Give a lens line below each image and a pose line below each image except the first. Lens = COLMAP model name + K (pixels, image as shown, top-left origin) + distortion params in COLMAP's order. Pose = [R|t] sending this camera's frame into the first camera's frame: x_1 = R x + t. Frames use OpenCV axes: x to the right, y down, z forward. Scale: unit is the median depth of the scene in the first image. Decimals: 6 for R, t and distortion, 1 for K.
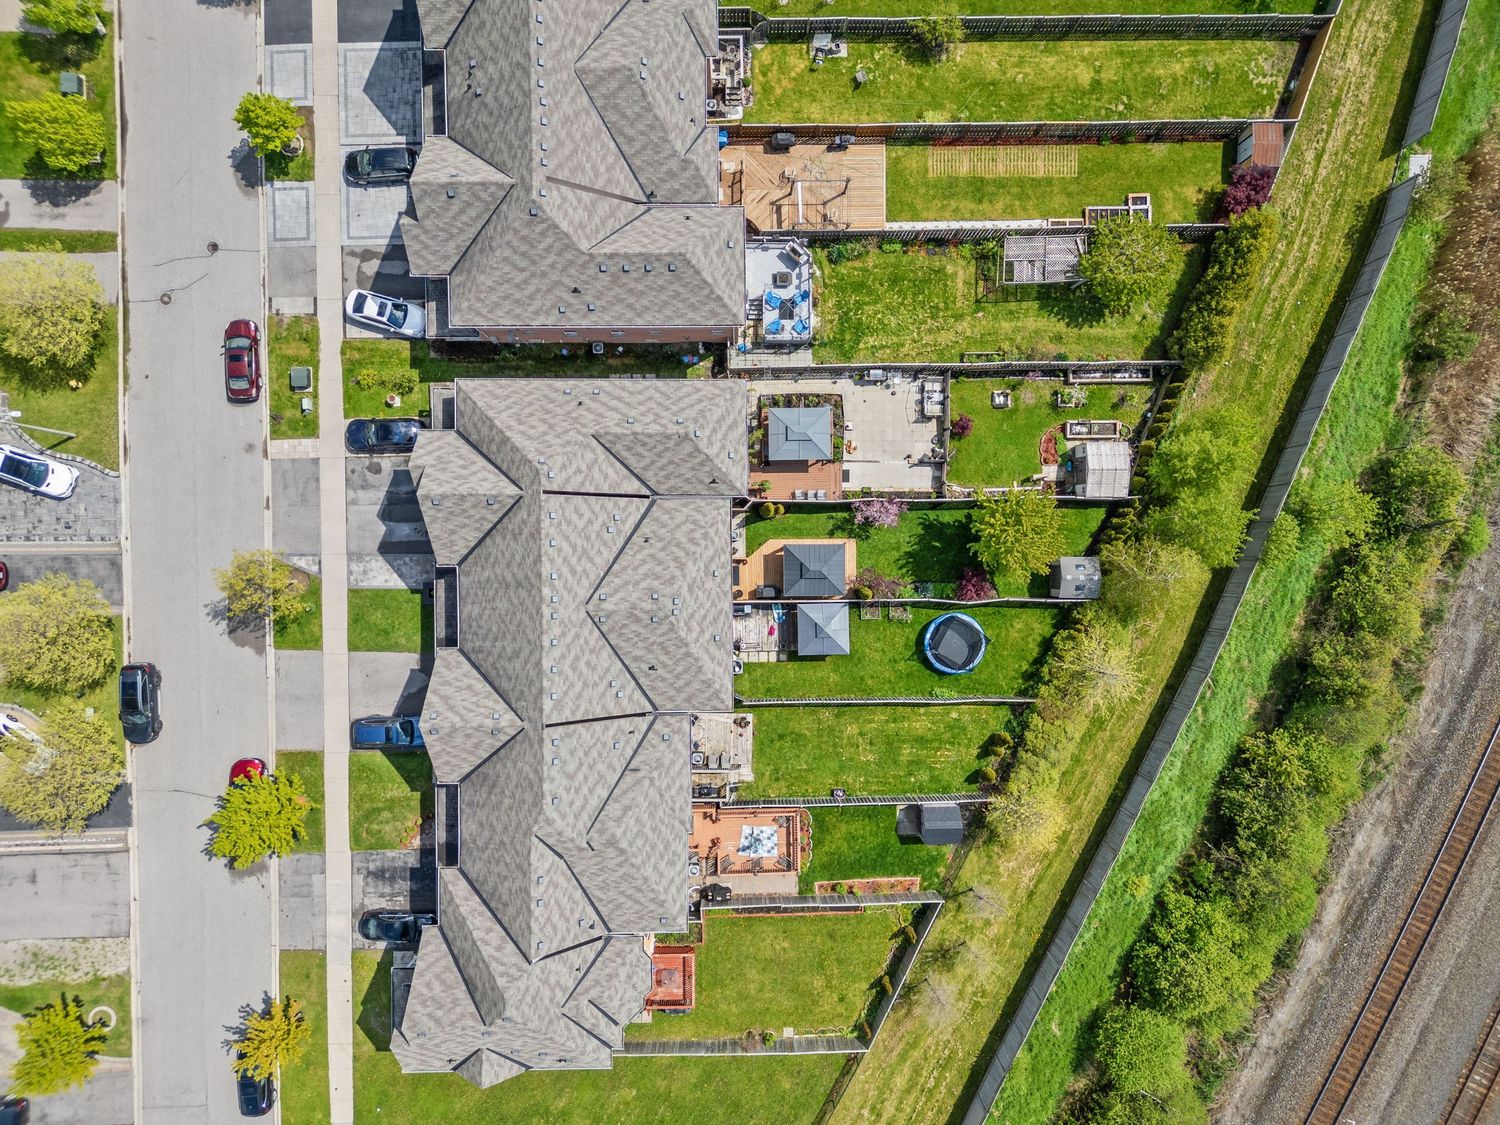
lens RADIAL K [[1059.5, 0, 748.0], [0, 1059.5, 565.7], [0, 0, 1]] dist [0.090514, -0.086655]
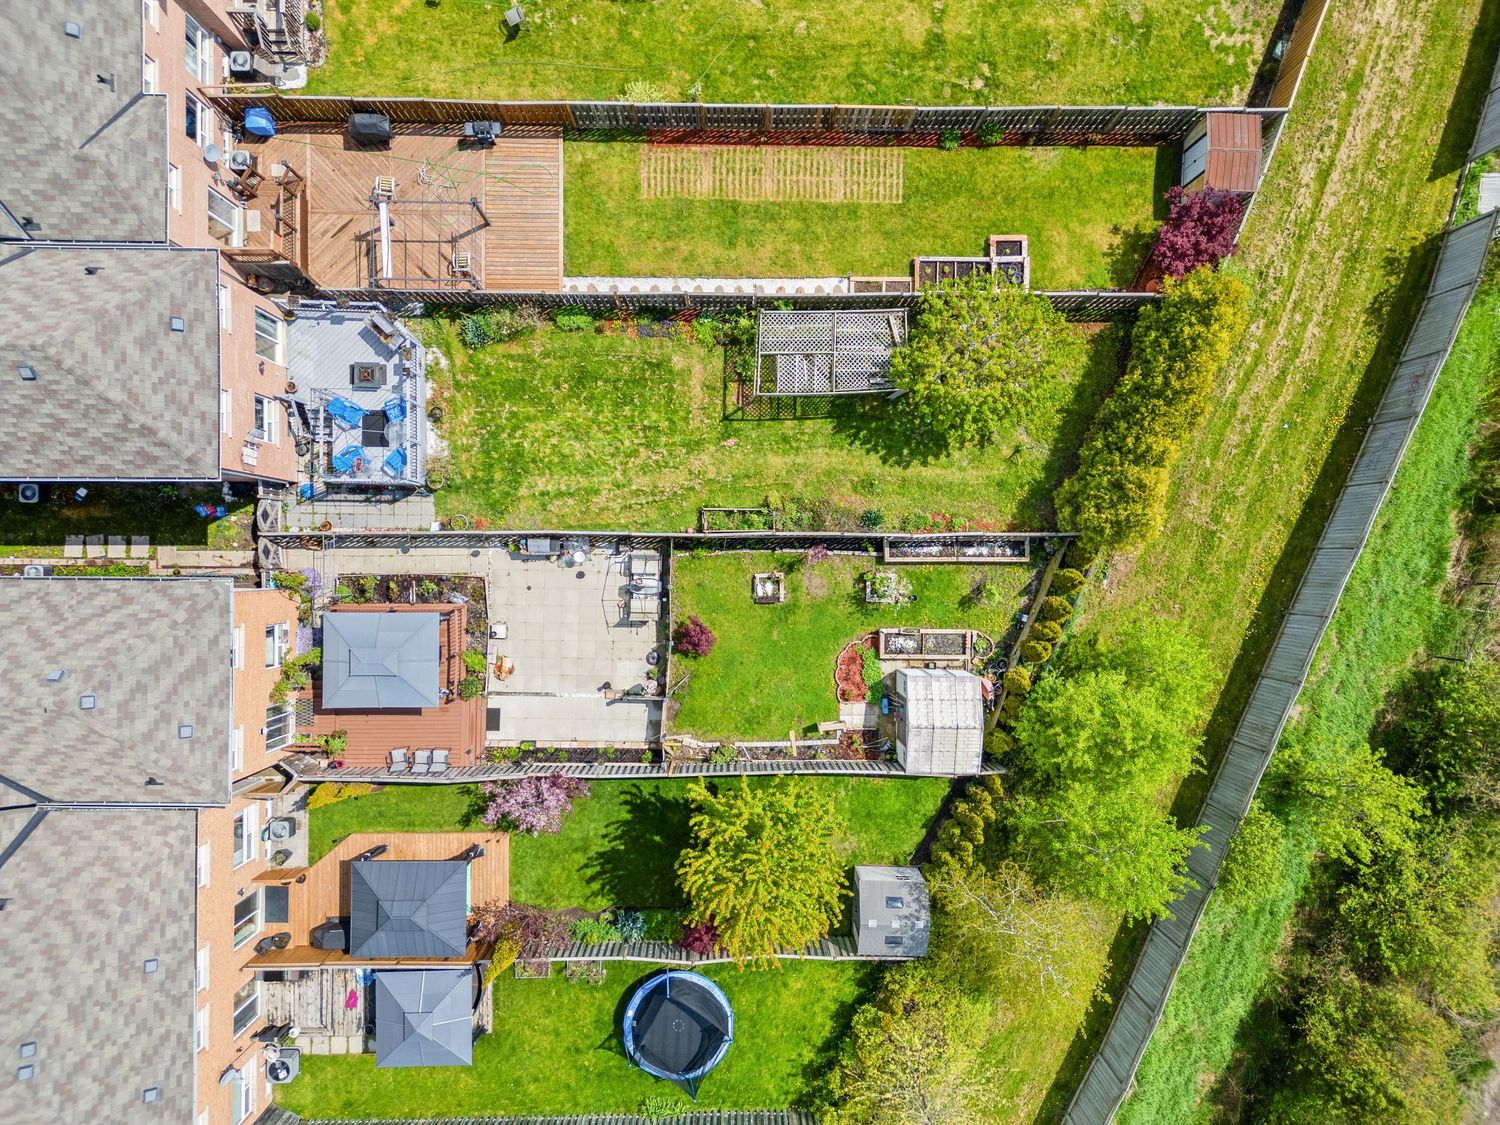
lens RADIAL K [[1035.9, 0, 748.4], [0, 1035.9, 565.2], [0, 0, 1]] dist [0.093077, -0.090524]
pose [[0.999921, 0.012448, 0.001955, 0.226601], [-0.012449, 0.999922, 0.000389, -0.169232], [-0.001950, -0.000413, 0.999998, 0.444998]]
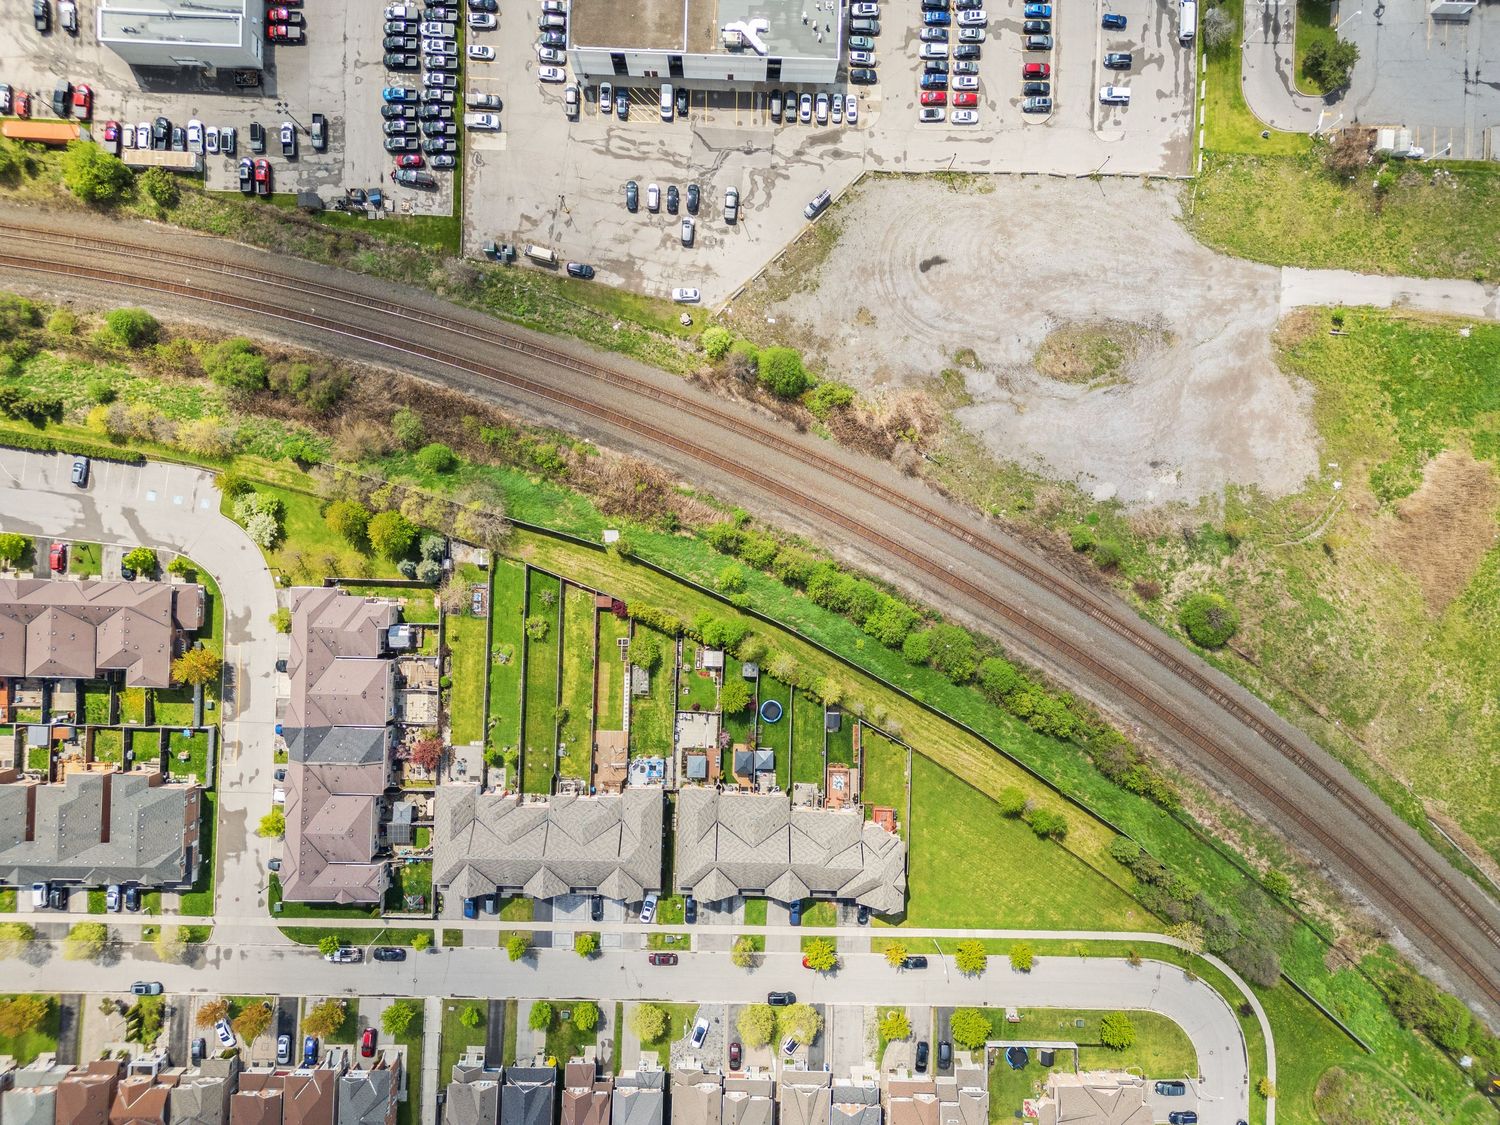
lens RADIAL K [[1021.6, 0, 747.8], [0, 1021.6, 565.1], [0, 0, 1]] dist [0.095619, -0.094616]
pose [[0.037577, -0.999282, -0.004777, 0.594642], [0.999195, 0.037505, 0.014254, -0.043771], [-0.014065, -0.005308, 0.999887, -1.732337]]
